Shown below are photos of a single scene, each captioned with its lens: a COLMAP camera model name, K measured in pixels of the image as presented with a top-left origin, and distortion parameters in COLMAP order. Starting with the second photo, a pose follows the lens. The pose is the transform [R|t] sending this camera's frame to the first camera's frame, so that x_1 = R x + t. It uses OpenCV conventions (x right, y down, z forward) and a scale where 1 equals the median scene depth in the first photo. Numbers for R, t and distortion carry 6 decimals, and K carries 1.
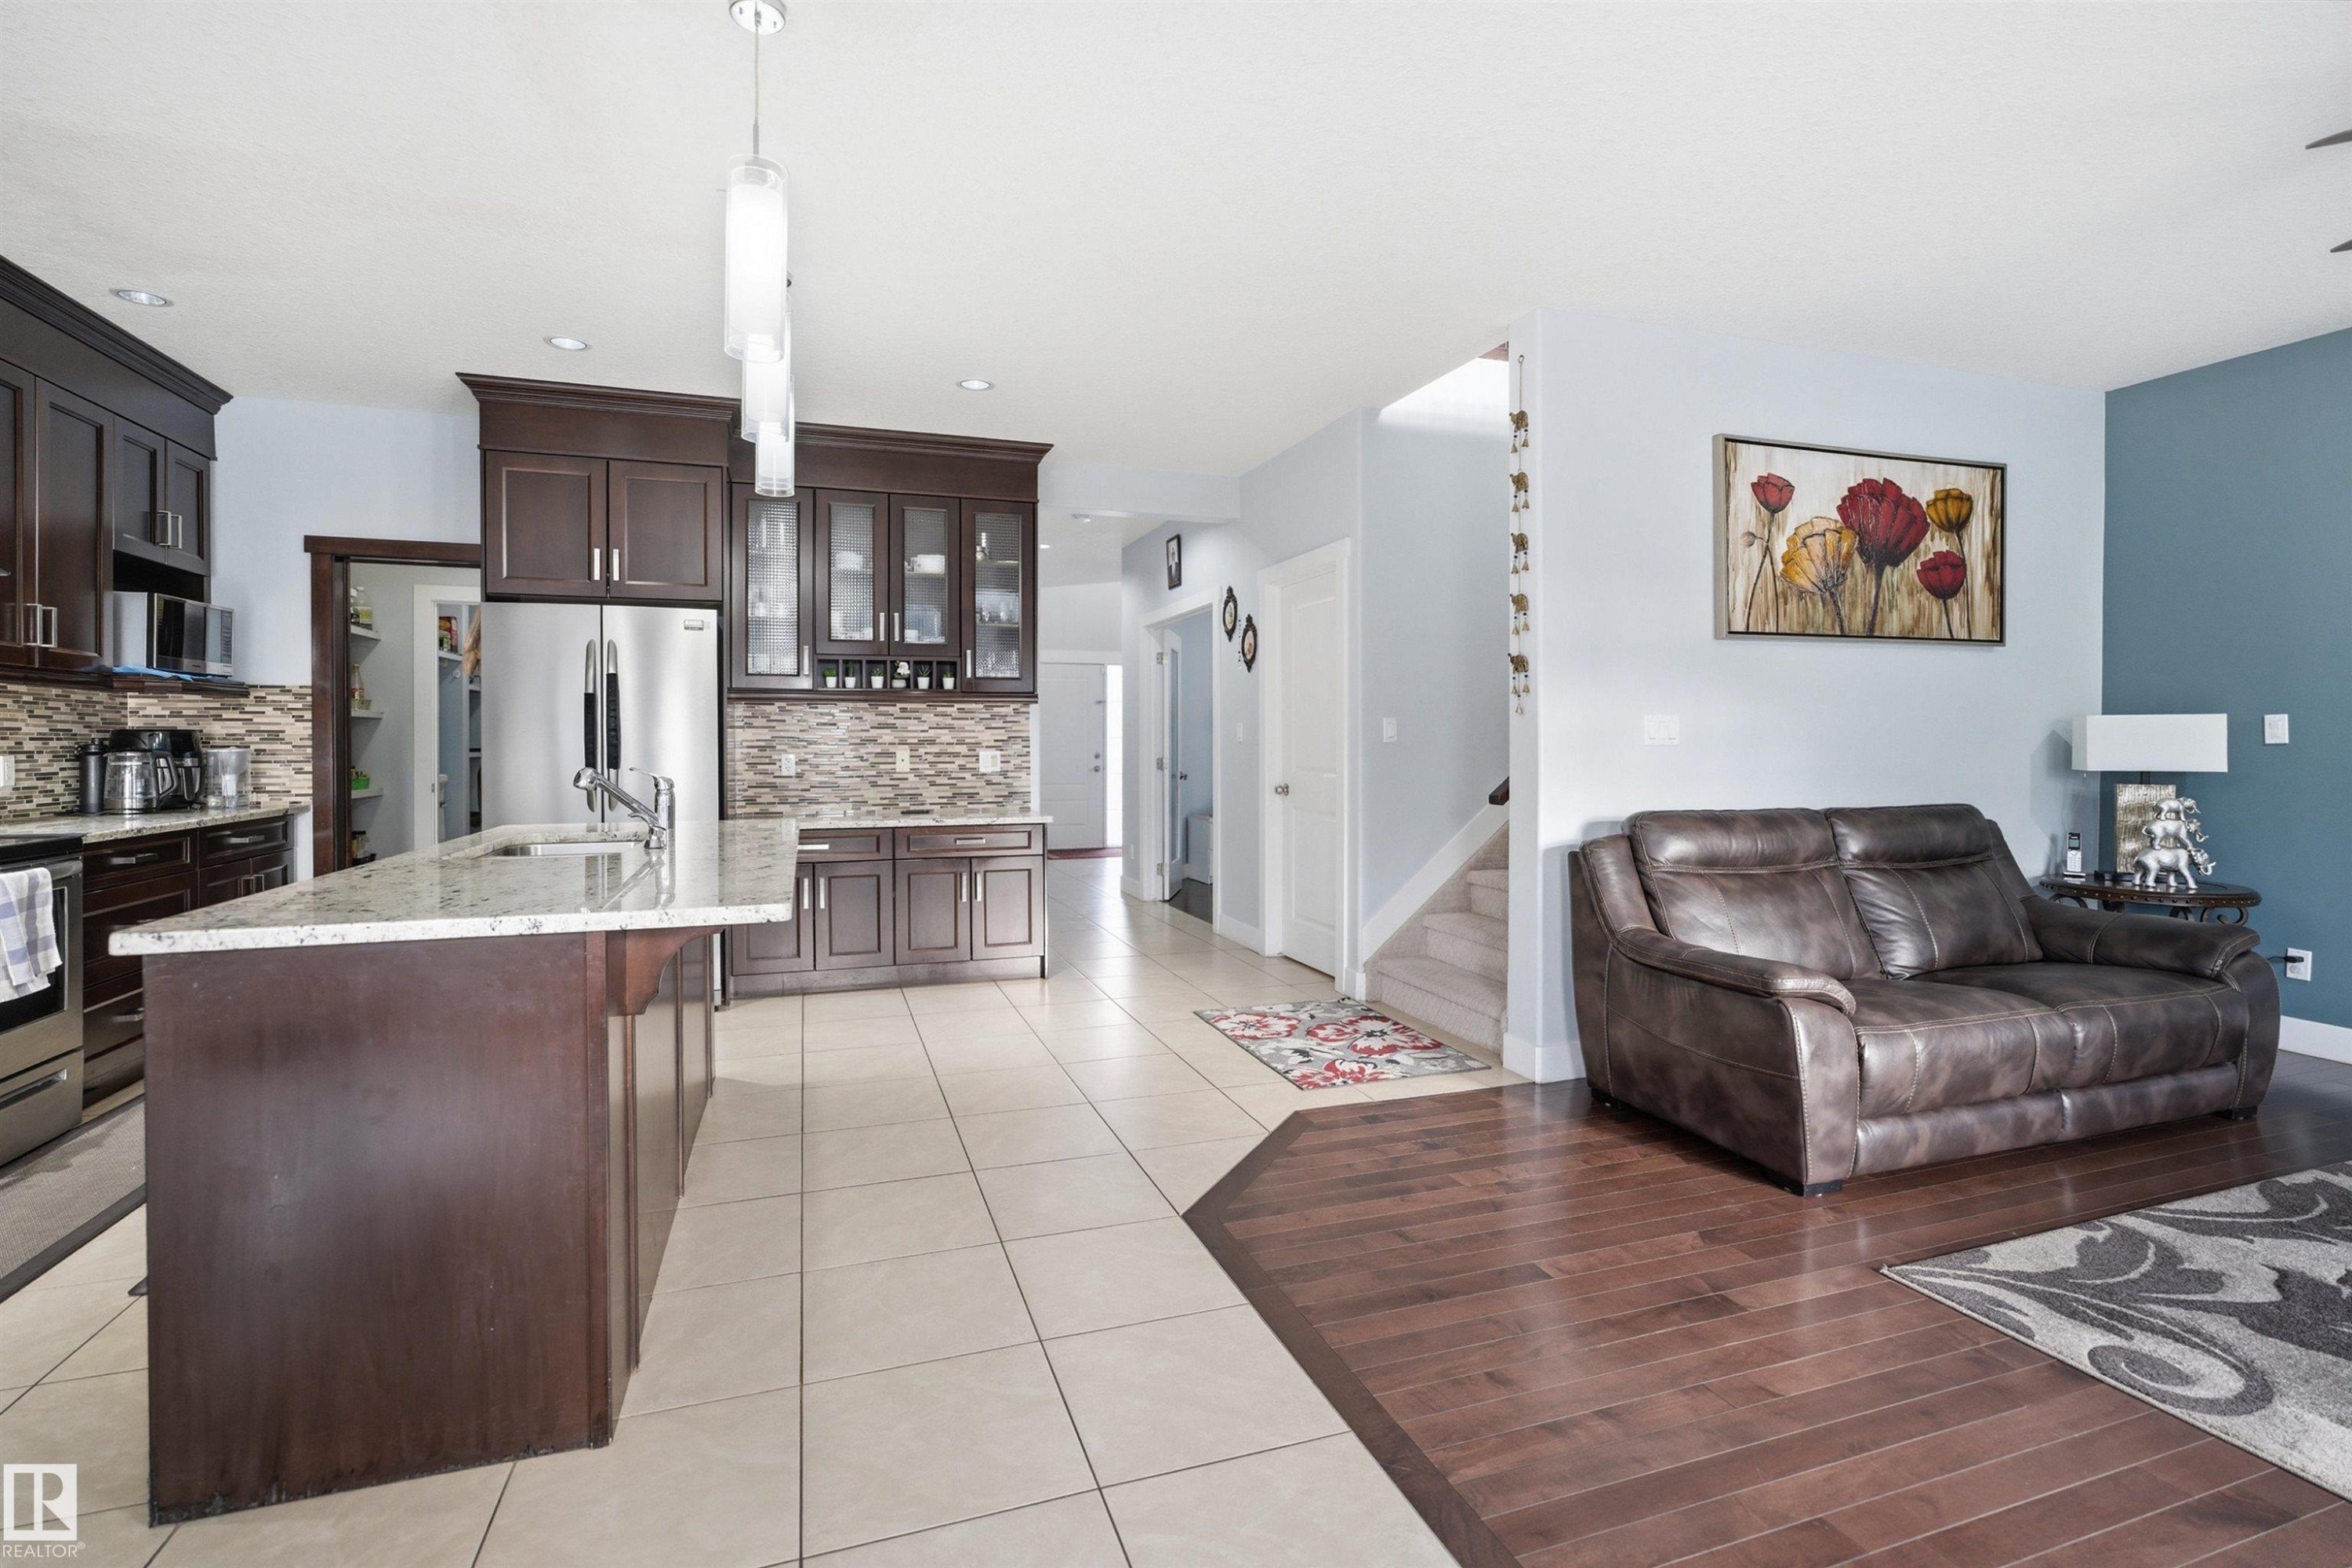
lens RADIAL K [[1095.5, 0, 1178.5], [0, 1095.5, 768.8], [0, 0, 1]] dist [-0.013622, 0.007877]
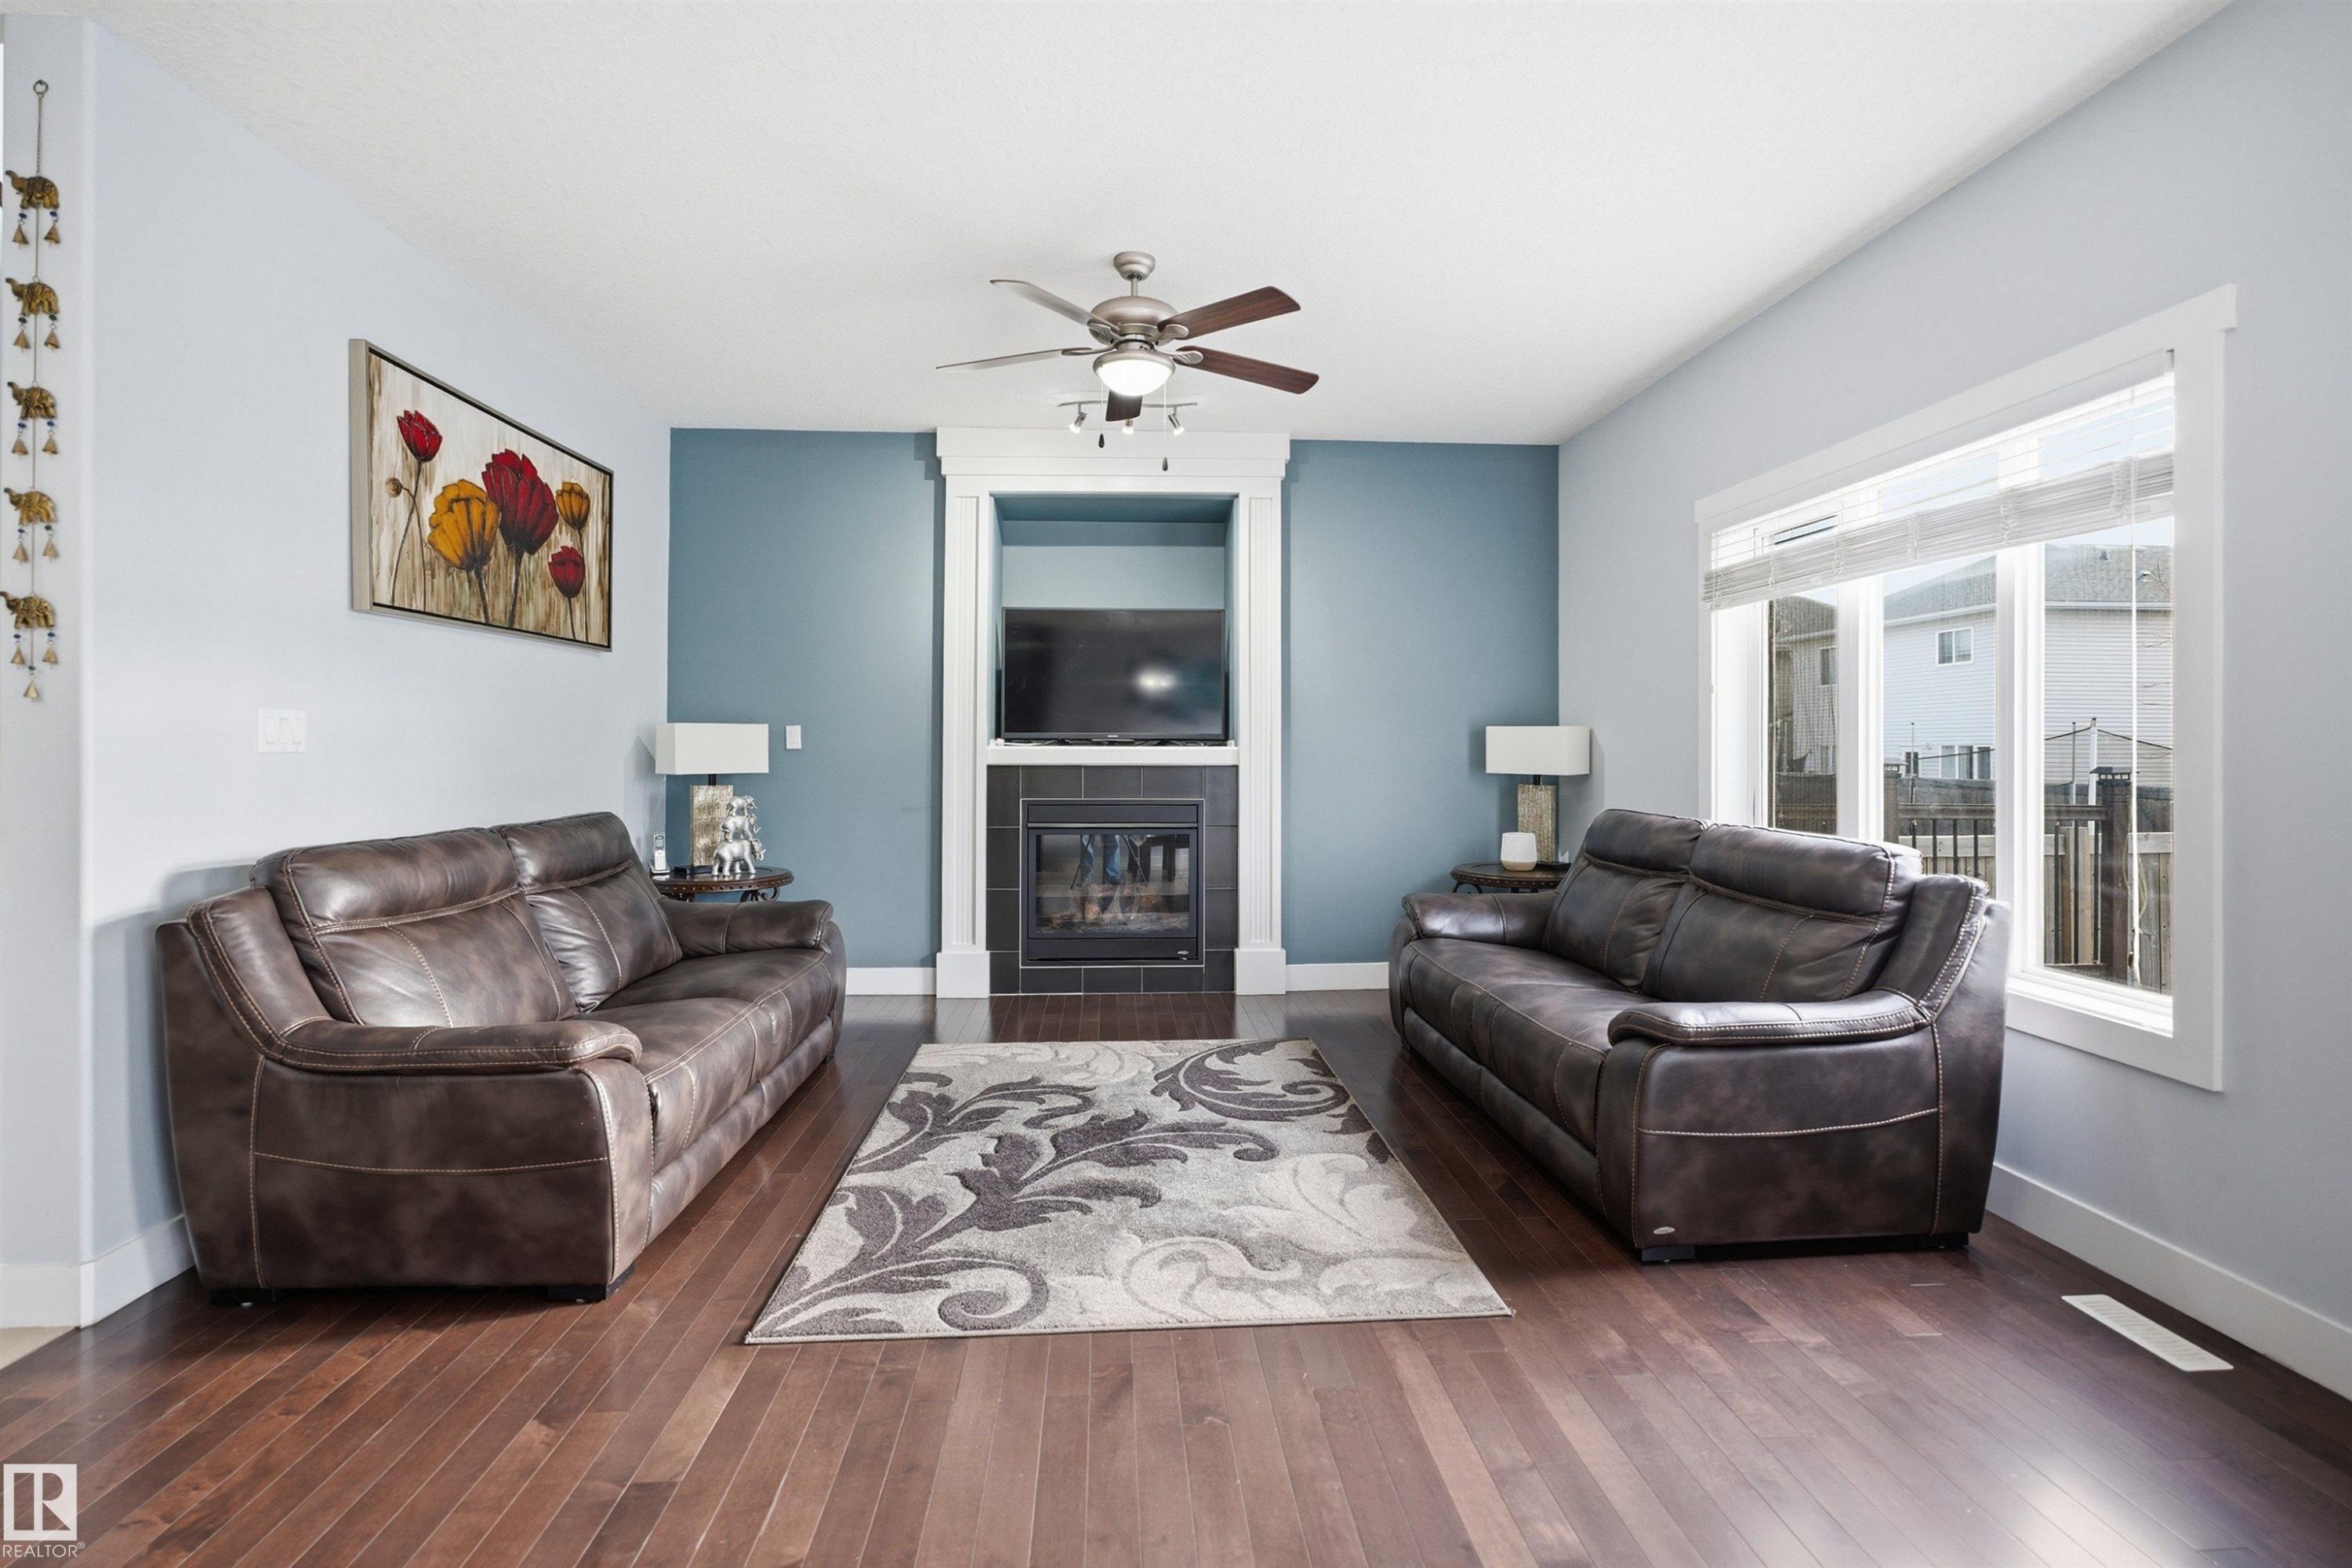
lens RADIAL K [[1095.5, 0, 1170.6], [0, 1095.5, 745.2], [0, 0, 1]] dist [-0.013622, 0.007877]
pose [[0.271597, 0.002157, 0.962409, -0.081220], [0.023764, 0.999678, -0.008947, -0.006695], [-0.962118, 0.025301, 0.271458, 0.280303]]
